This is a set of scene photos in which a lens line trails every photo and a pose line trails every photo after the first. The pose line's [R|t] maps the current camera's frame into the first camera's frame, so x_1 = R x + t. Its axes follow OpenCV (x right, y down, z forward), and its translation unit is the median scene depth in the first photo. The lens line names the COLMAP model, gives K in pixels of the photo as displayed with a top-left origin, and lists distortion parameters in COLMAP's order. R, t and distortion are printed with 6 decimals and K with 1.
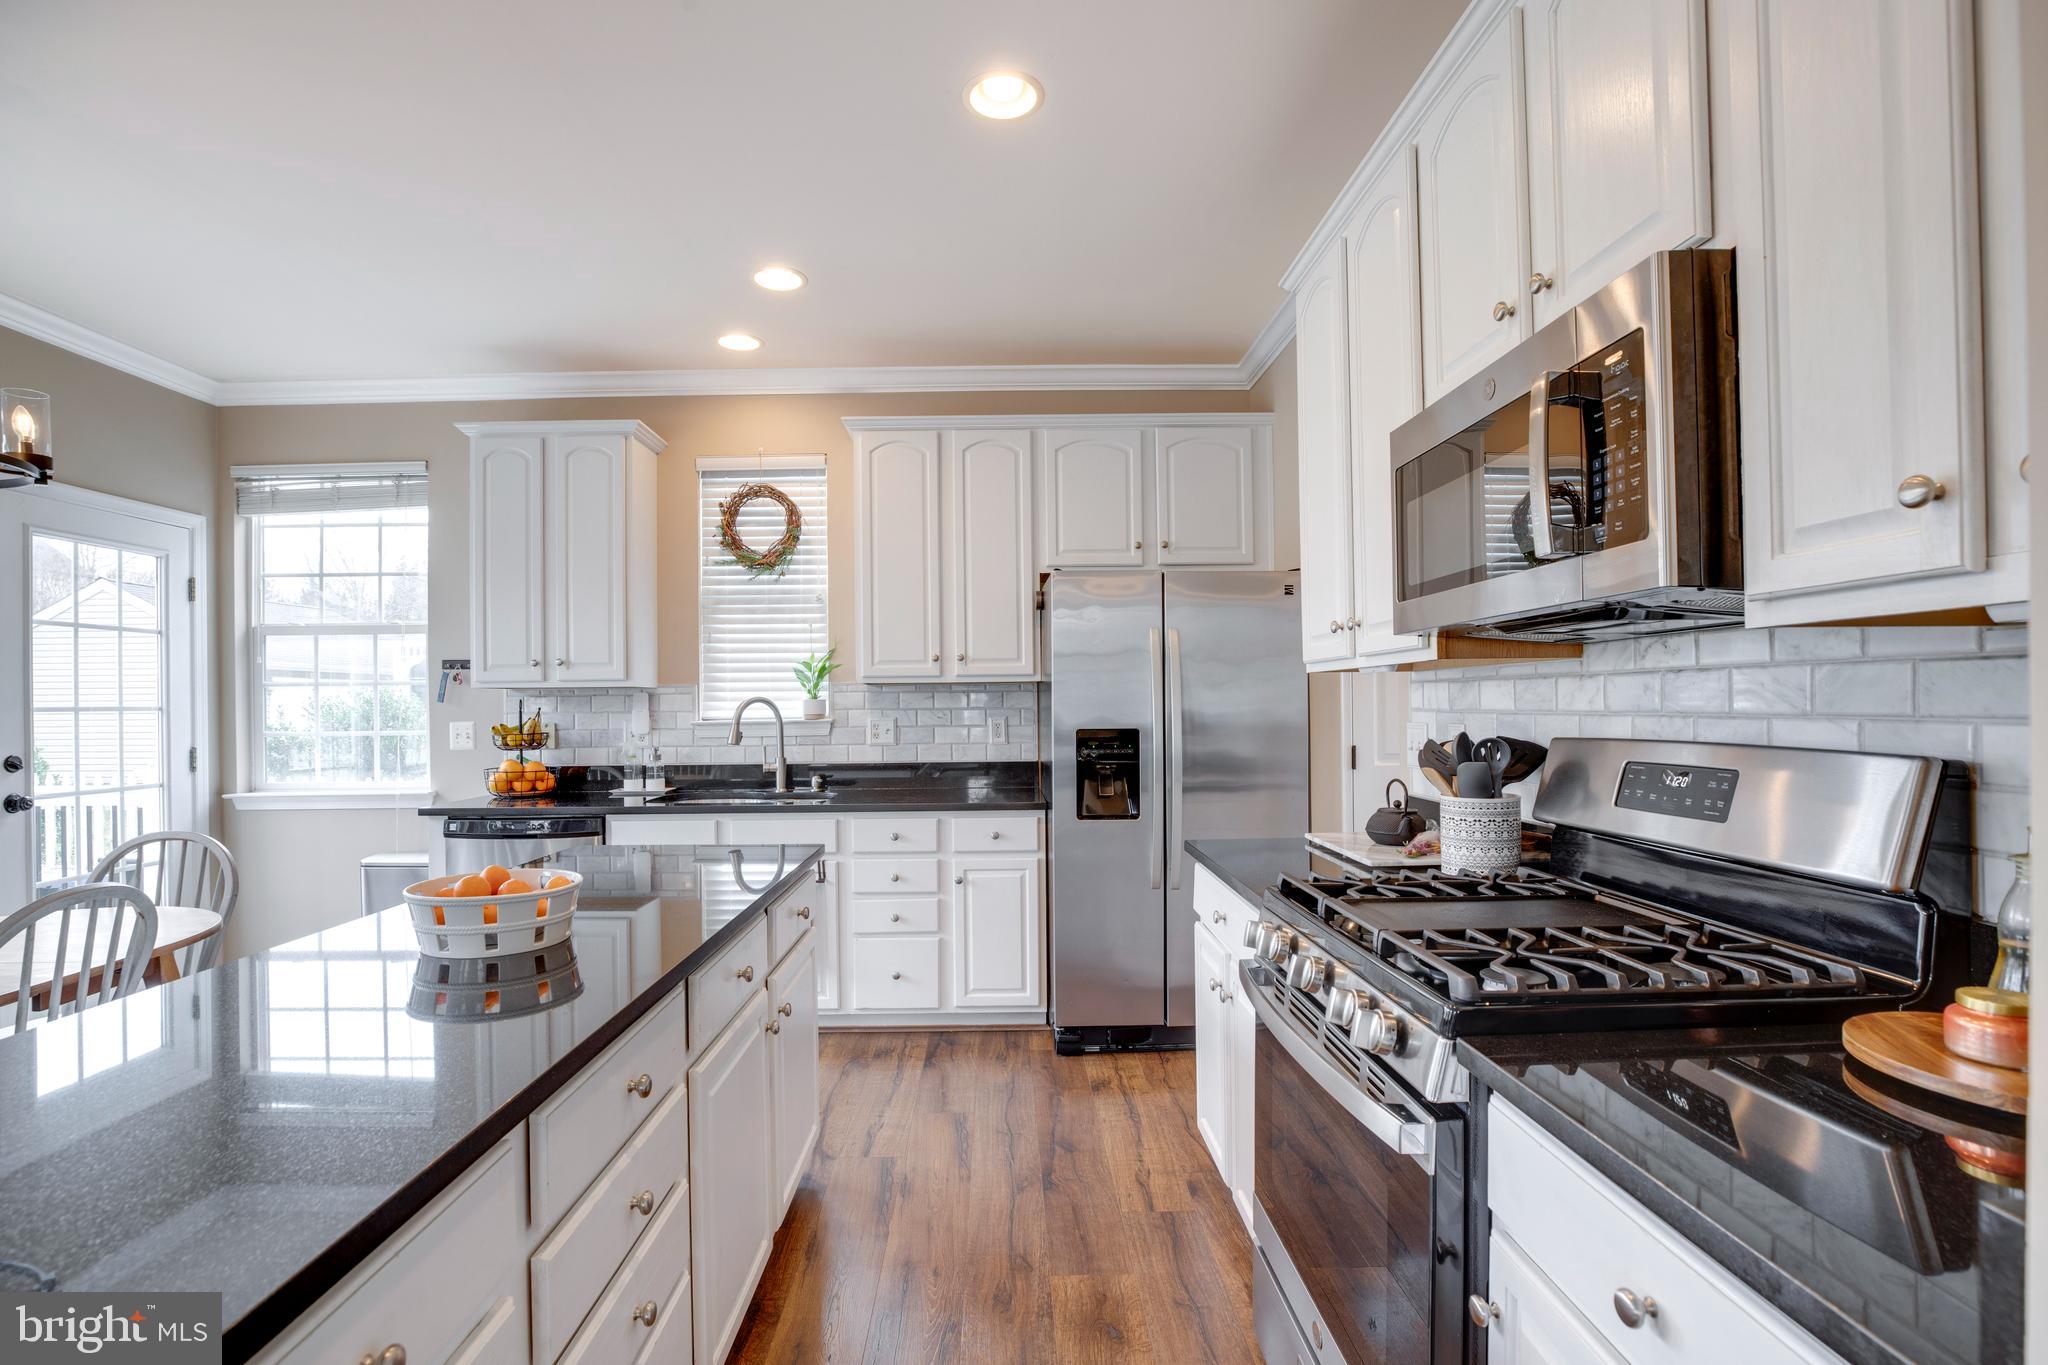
lens RADIAL K [[938.8, 0, 1008.1], [0, 938.8, 691.7], [0, 0, 1]] dist [-0.028810, 0.002984]
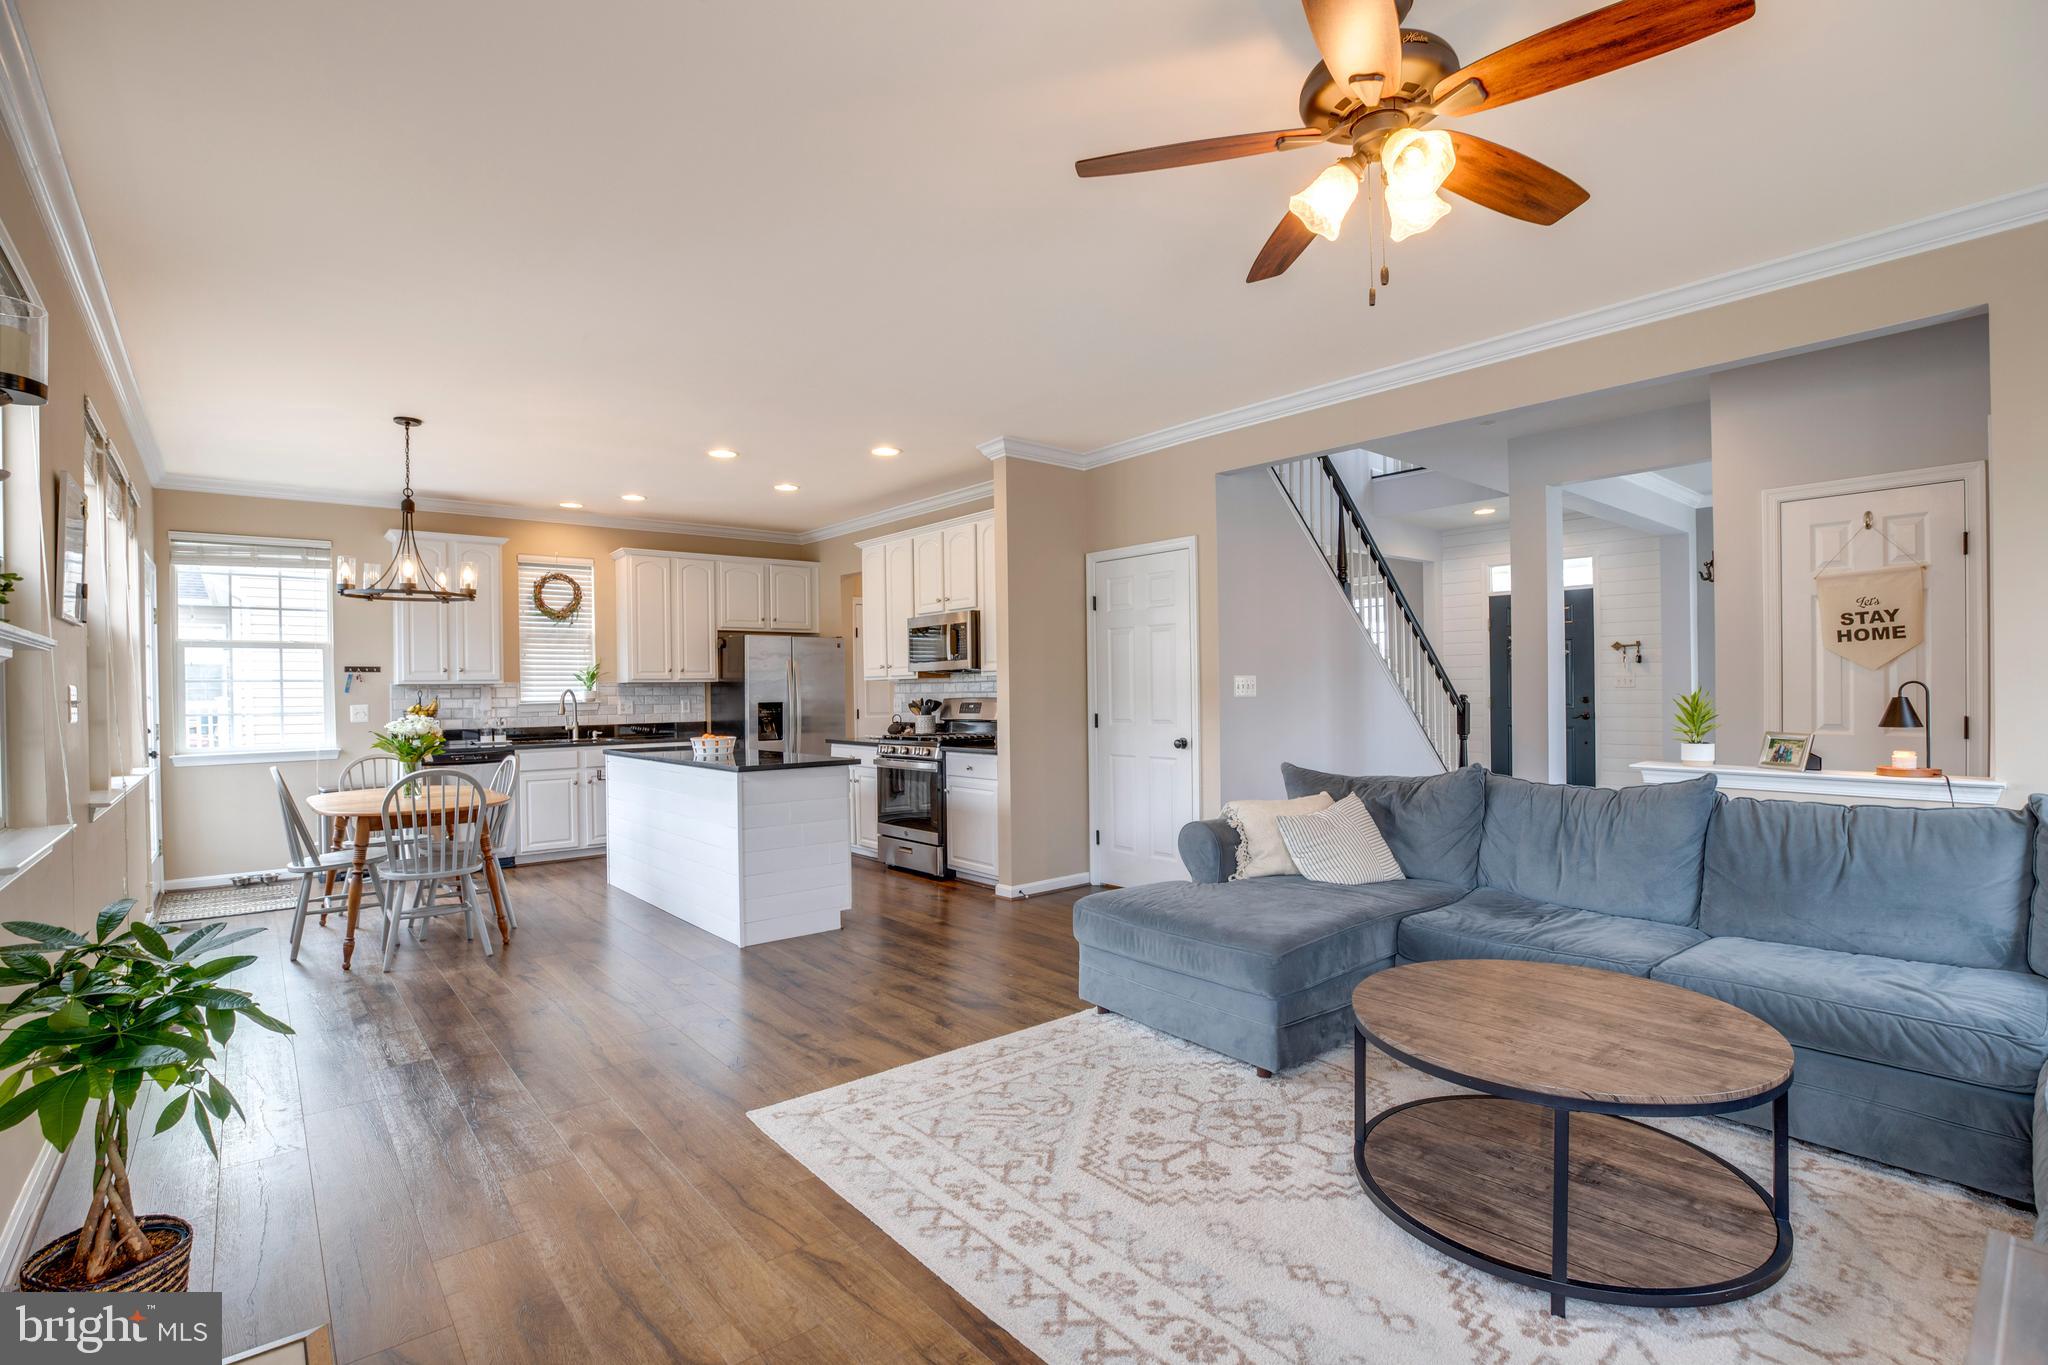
lens RADIAL K [[938.8, 0, 1033.0], [0, 938.8, 687.3], [0, 0, 1]] dist [-0.028810, 0.002984]
pose [[0.762710, 0.001337, 0.646740, -0.748321], [-0.001208, 0.999999, -0.000643, 0.001488], [-0.646740, -0.000291, 0.762710, -1.003526]]
